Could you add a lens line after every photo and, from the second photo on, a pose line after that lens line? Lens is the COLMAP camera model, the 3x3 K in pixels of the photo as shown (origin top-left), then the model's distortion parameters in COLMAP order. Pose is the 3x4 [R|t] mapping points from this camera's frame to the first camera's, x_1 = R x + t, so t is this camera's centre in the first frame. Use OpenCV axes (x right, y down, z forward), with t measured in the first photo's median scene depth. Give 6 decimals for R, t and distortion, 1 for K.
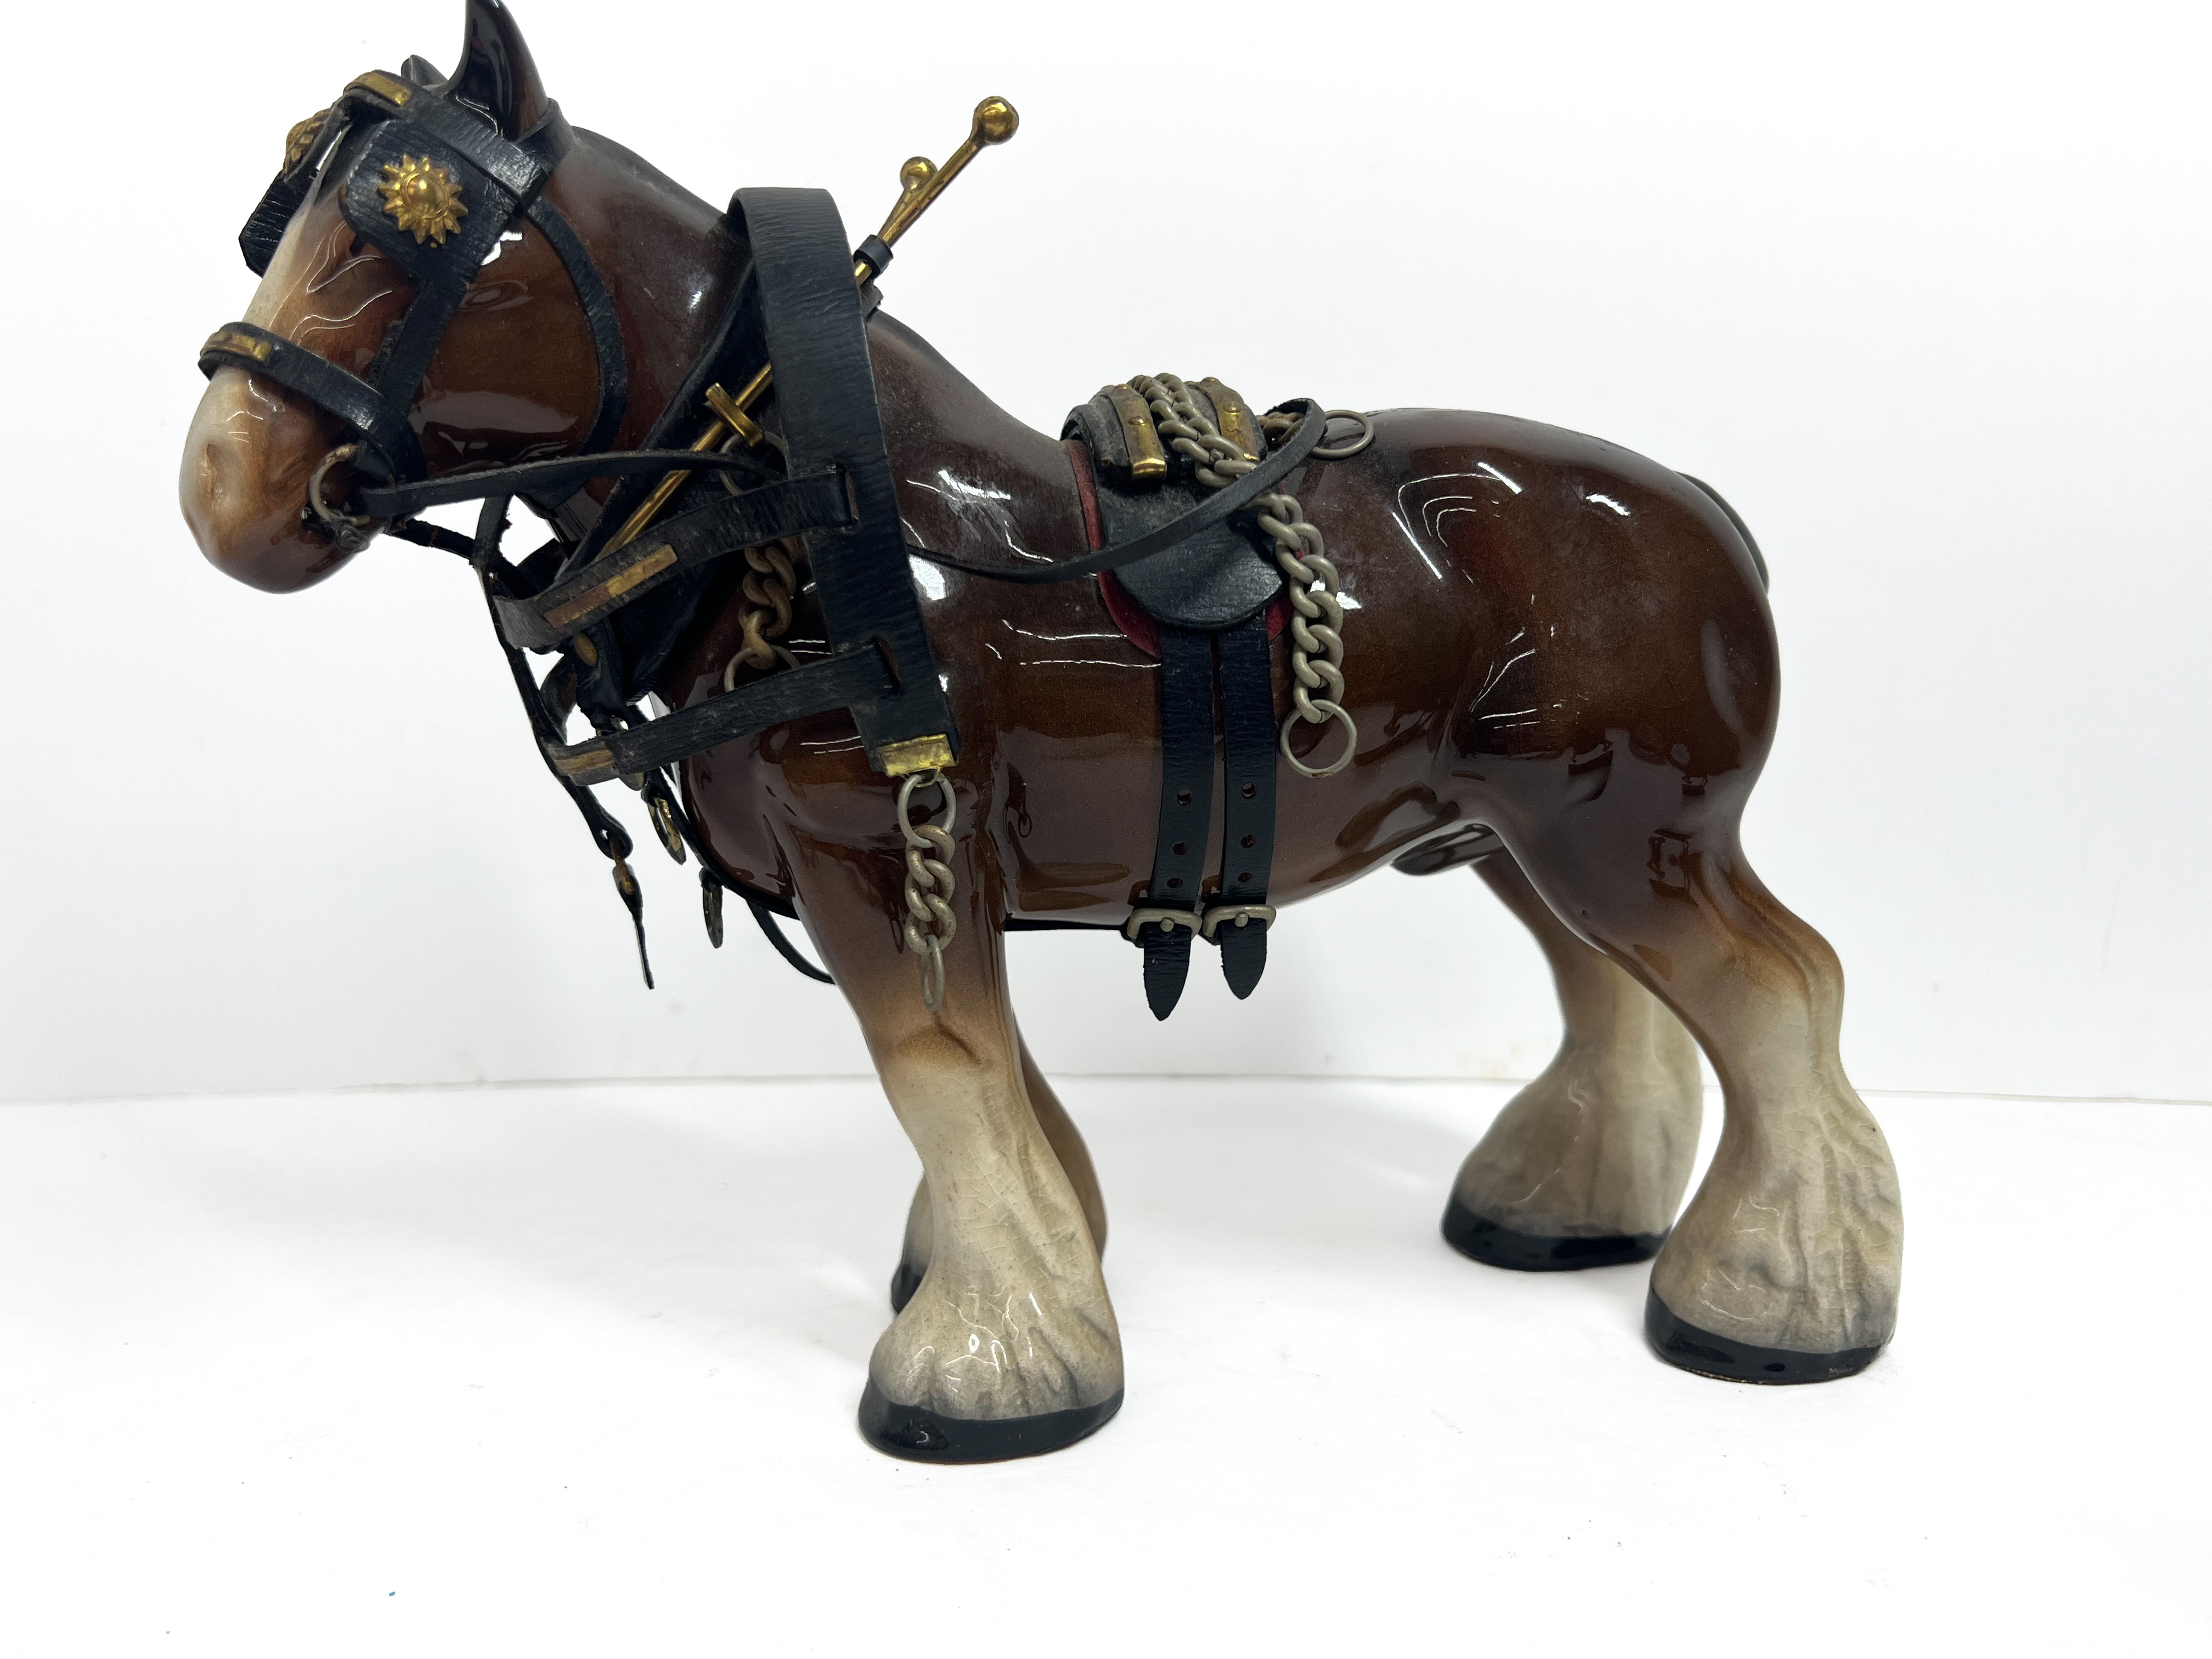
lens RADIAL K [[1696.5, 0, 1106.0], [0, 1696.5, 829.5], [0, 0, 1]] dist [0.069858, -0.180116]
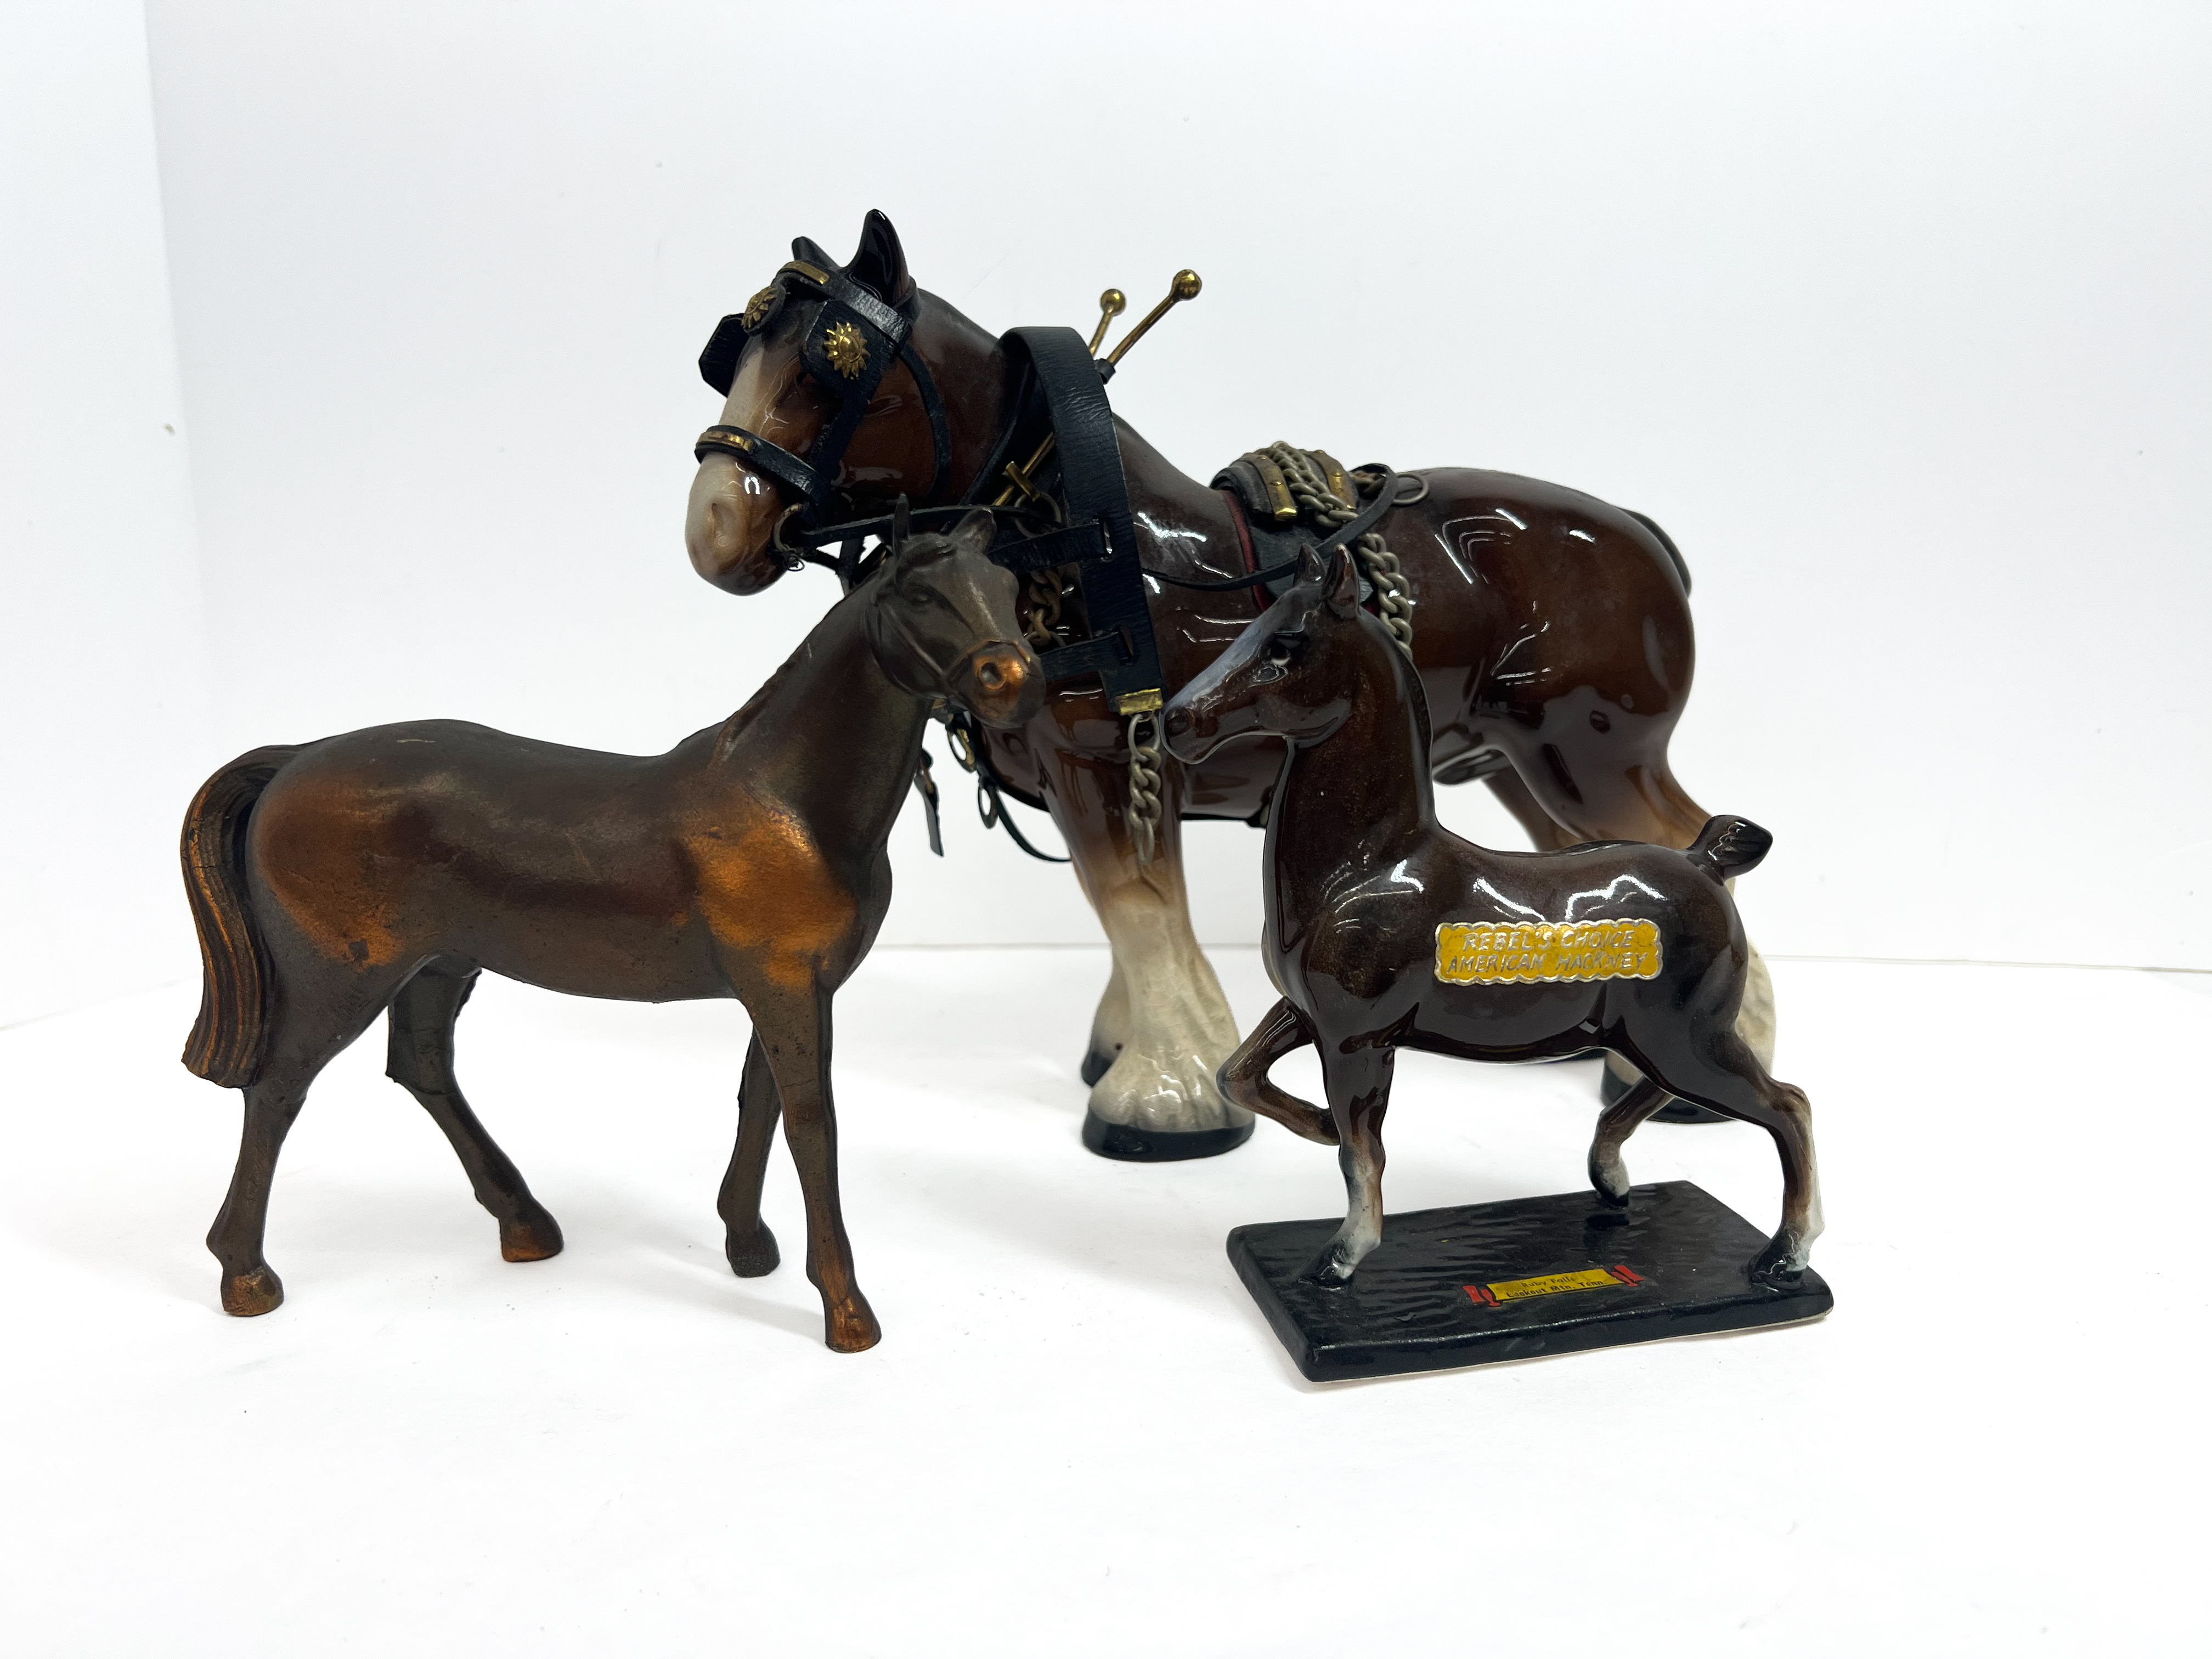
lens RADIAL K [[1633.1, 0, 1106.0], [0, 1633.1, 829.5], [0, 0, 1]] dist [0.073978, -0.098060]
pose [[0.999953, 0.003482, 0.009069, -0.148319], [-0.003737, 0.999593, 0.028281, 0.031007], [-0.008967, -0.028313, 0.999559, -0.485037]]
